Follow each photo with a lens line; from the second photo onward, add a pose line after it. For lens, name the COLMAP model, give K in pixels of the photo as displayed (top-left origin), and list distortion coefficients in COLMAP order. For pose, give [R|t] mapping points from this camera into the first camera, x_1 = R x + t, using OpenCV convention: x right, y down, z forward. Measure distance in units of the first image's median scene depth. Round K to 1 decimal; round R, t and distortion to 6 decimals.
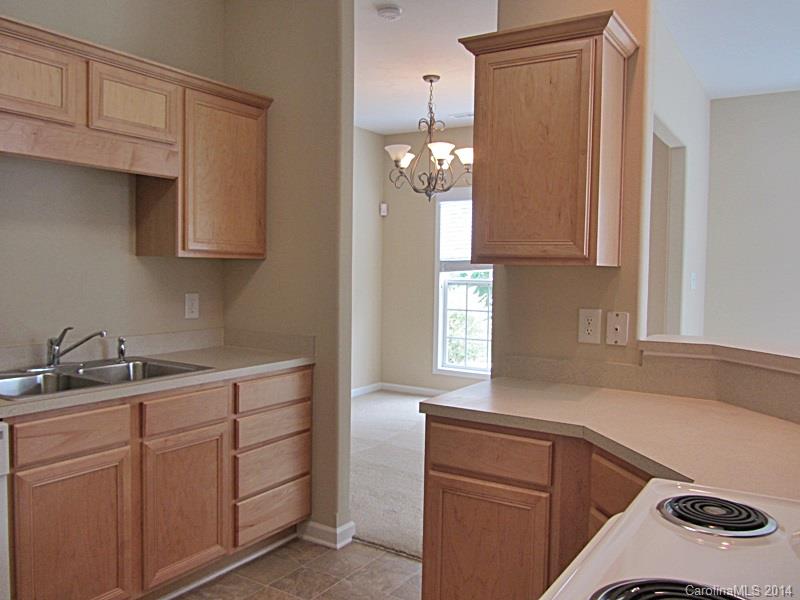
lens RADIAL K [[676.4, 0, 397.7], [0, 676.4, 299.0], [0, 0, 1]] dist [-0.034705, 0.001242]
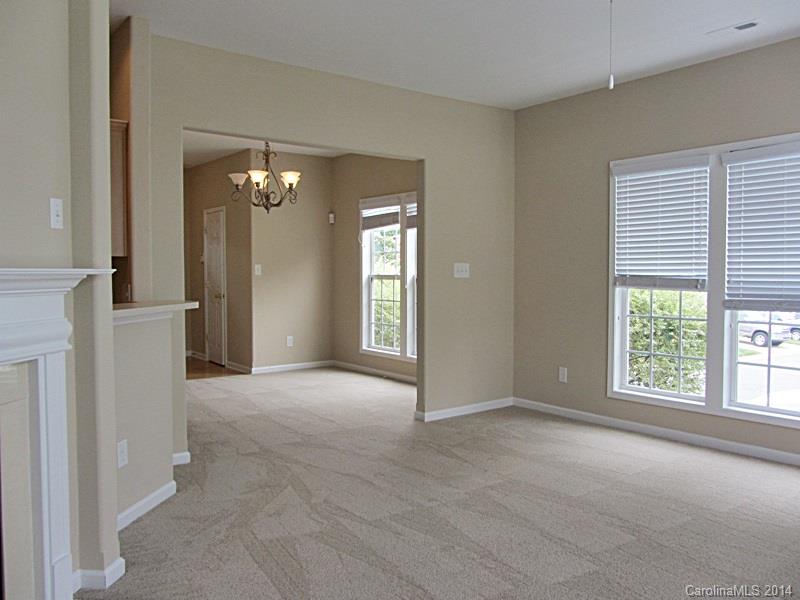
lens RADIAL K [[676.4, 0, 403.7], [0, 676.4, 303.1], [0, 0, 1]] dist [-0.034705, 0.001242]
pose [[0.937783, 0.000939, -0.347222, 0.546081], [-0.002329, 0.999991, -0.003584, 0.025476], [0.347215, 0.004170, 0.937776, -0.104431]]
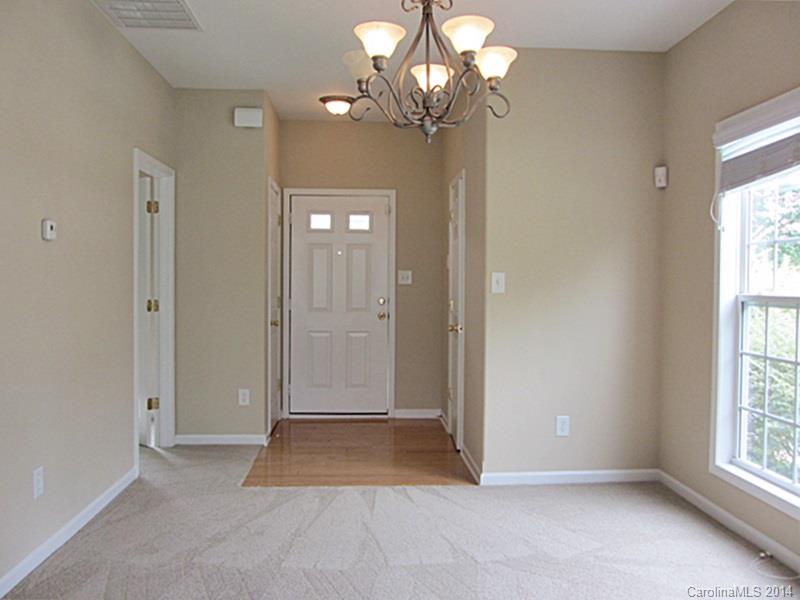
lens RADIAL K [[676.4, 0, 403.7], [0, 676.4, 301.9], [0, 0, 1]] dist [-0.034705, 0.001242]
pose [[0.589158, 0.010701, -0.807947, 0.334927], [-0.033167, 0.999390, -0.010950, -0.009836], [0.807337, 0.033249, 0.589154, 0.493943]]
